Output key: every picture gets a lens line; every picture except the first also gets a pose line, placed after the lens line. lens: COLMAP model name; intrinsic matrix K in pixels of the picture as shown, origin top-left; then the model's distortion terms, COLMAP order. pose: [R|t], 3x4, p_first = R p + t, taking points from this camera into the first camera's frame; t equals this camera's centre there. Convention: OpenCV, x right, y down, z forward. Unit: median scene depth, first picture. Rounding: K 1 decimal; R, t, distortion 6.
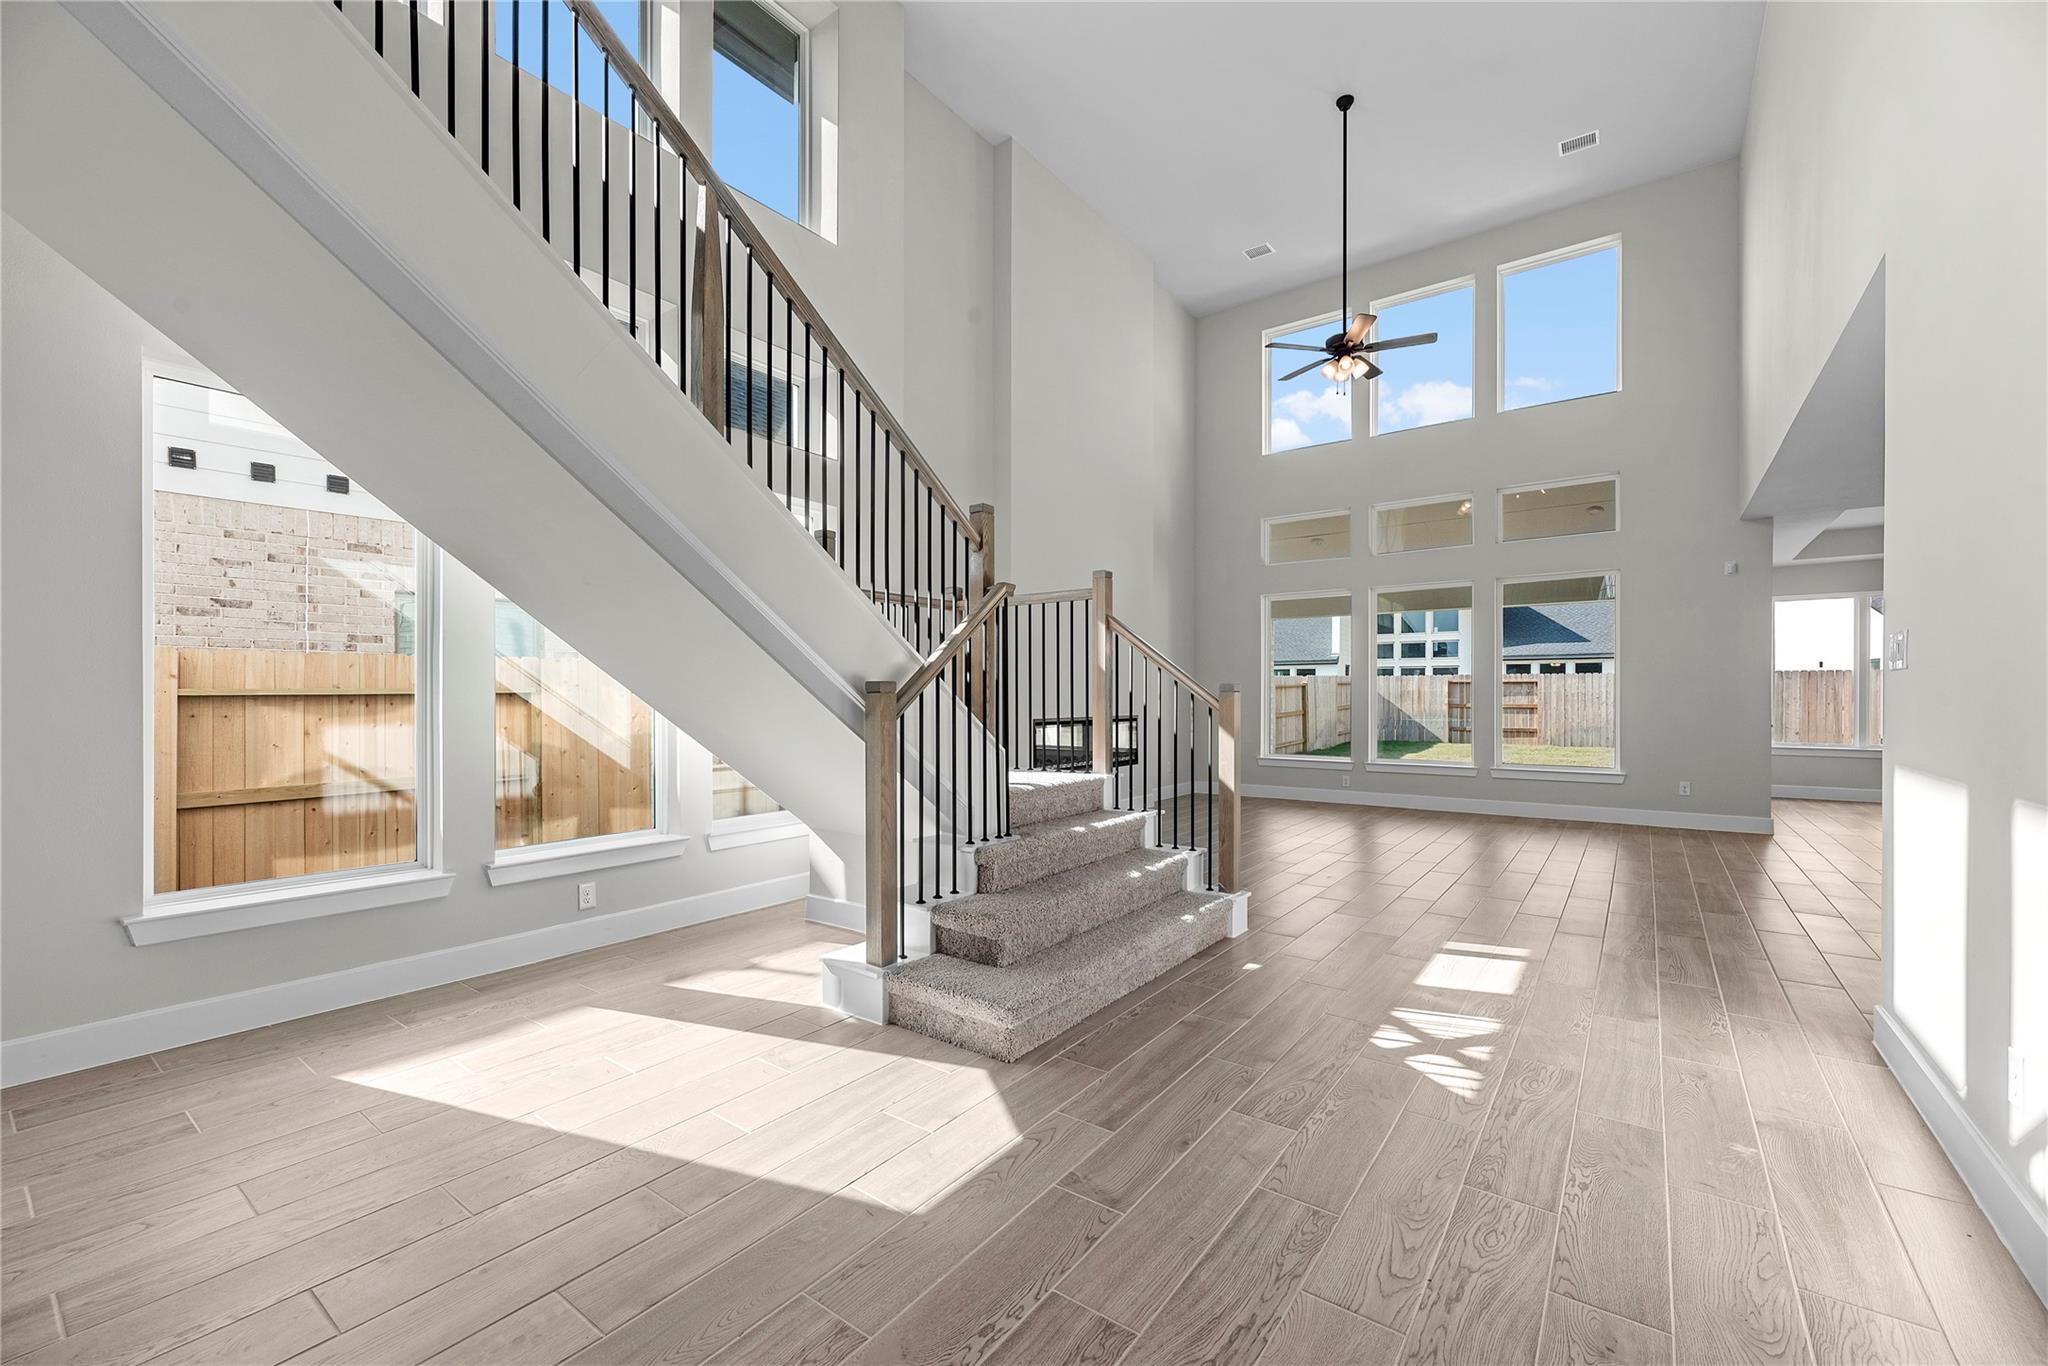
lens RADIAL K [[824.6, 0, 1020.2], [0, 824.6, 698.3], [0, 0, 1]] dist [0.003543, 0.000368]
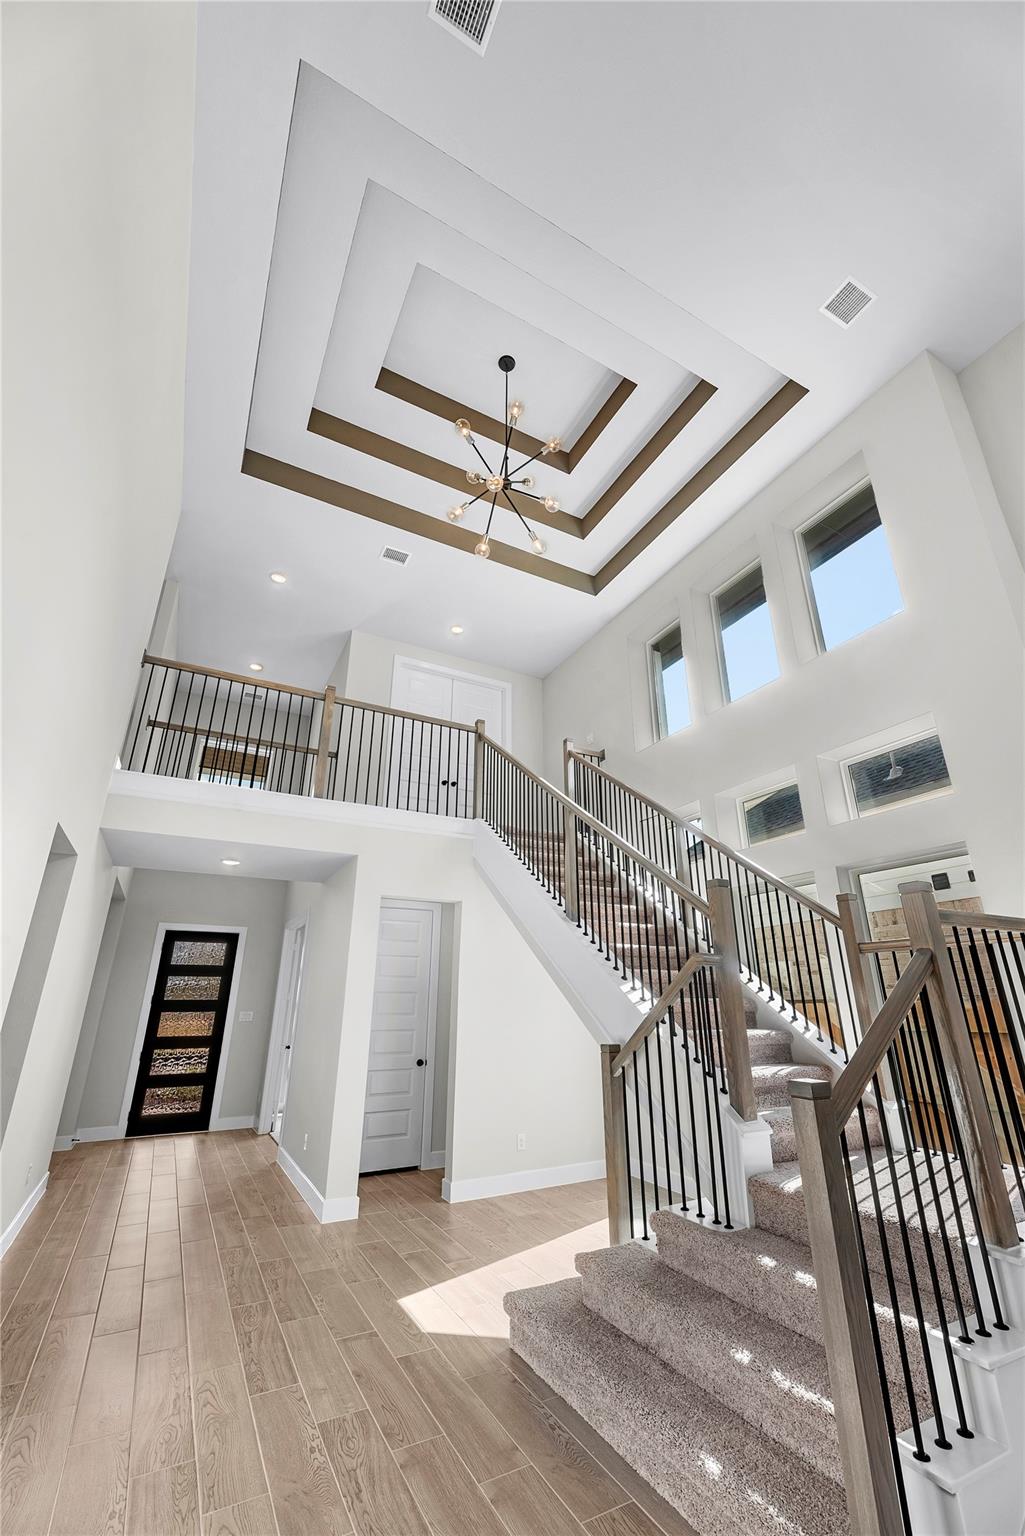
lens RADIAL K [[618.5, 0, 518.5], [0, 618.5, 761.4], [0, 0, 1]] dist [0.003543, 0.000368]
pose [[-0.418291, -0.329069, -0.846609, 1.463130], [-0.002429, 0.932469, -0.361242, -0.127379], [0.908310, -0.149047, -0.390842, 1.917826]]
